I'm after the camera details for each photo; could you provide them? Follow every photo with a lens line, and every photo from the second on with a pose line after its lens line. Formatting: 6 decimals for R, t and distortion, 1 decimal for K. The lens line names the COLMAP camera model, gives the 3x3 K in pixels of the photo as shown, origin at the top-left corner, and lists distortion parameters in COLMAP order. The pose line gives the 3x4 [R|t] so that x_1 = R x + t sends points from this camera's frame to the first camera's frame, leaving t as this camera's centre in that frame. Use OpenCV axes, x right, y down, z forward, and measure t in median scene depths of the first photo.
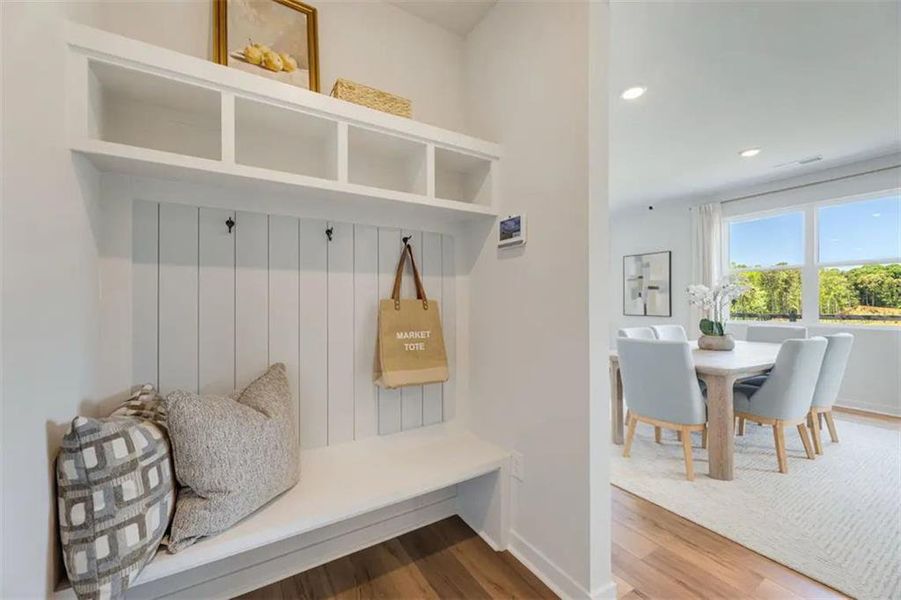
lens RADIAL K [[353.4, 0, 448.3], [0, 353.4, 302.8], [0, 0, 1]] dist [-0.010779, -0.001038]
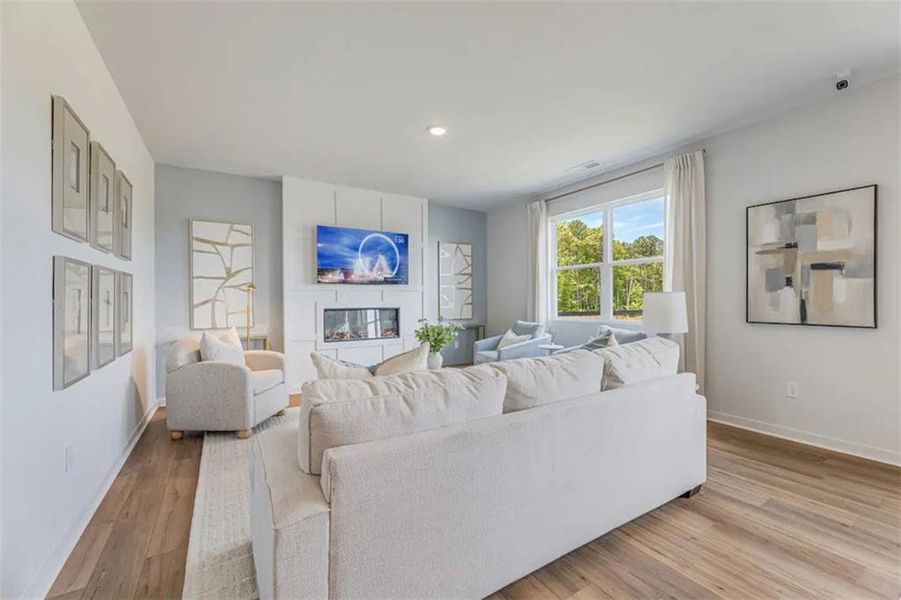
lens RADIAL K [[353.4, 0, 454.4], [0, 353.4, 304.1], [0, 0, 1]] dist [-0.010779, -0.001038]
pose [[0.999865, -0.003490, 0.016083, 0.066492], [0.003262, 0.999894, 0.014209, 0.000033], [-0.016131, -0.014155, 0.999770, 0.506210]]
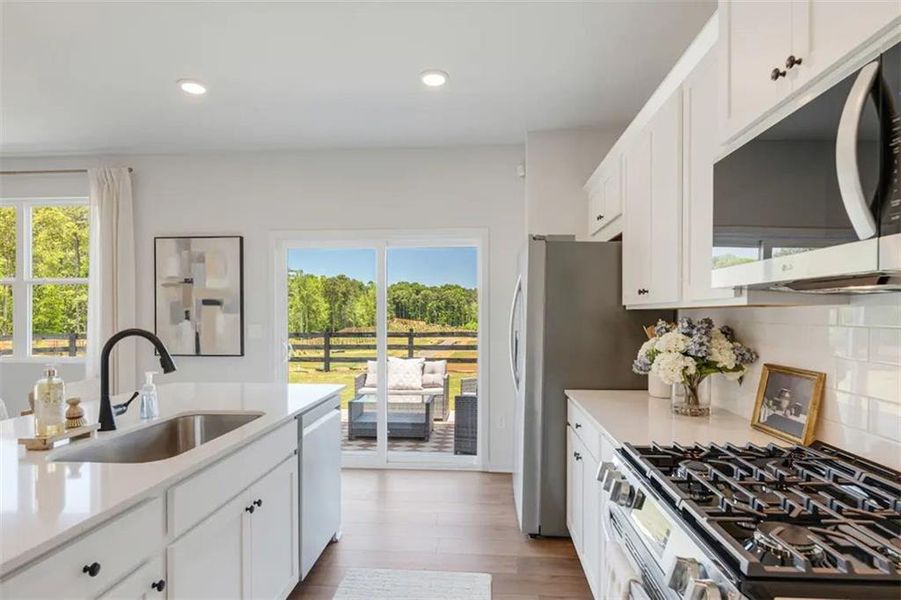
lens RADIAL K [[468.7, 0, 436.9], [0, 468.7, 312.6], [0, 0, 1]] dist [0.002123, -0.004931]
pose [[0.567012, 0.000268, 0.823710, 0.182376], [0.005583, 0.999976, -0.004168, -0.021127], [-0.823691, 0.006962, 0.566996, 0.303975]]
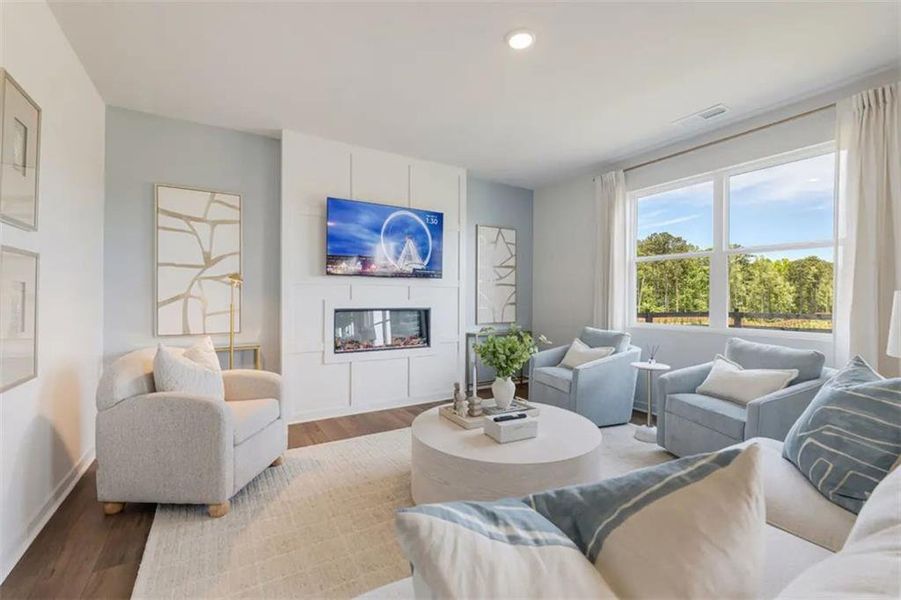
lens RADIAL K [[367.6, 0, 450.2], [0, 367.6, 299.8], [0, 0, 1]] dist [-0.009378, 0.000202]
pose [[0.999972, 0.007235, 0.001835, 0.043627], [-0.007249, 0.999946, 0.007472, -0.000261], [-0.001780, -0.007485, 0.999970, 0.553459]]
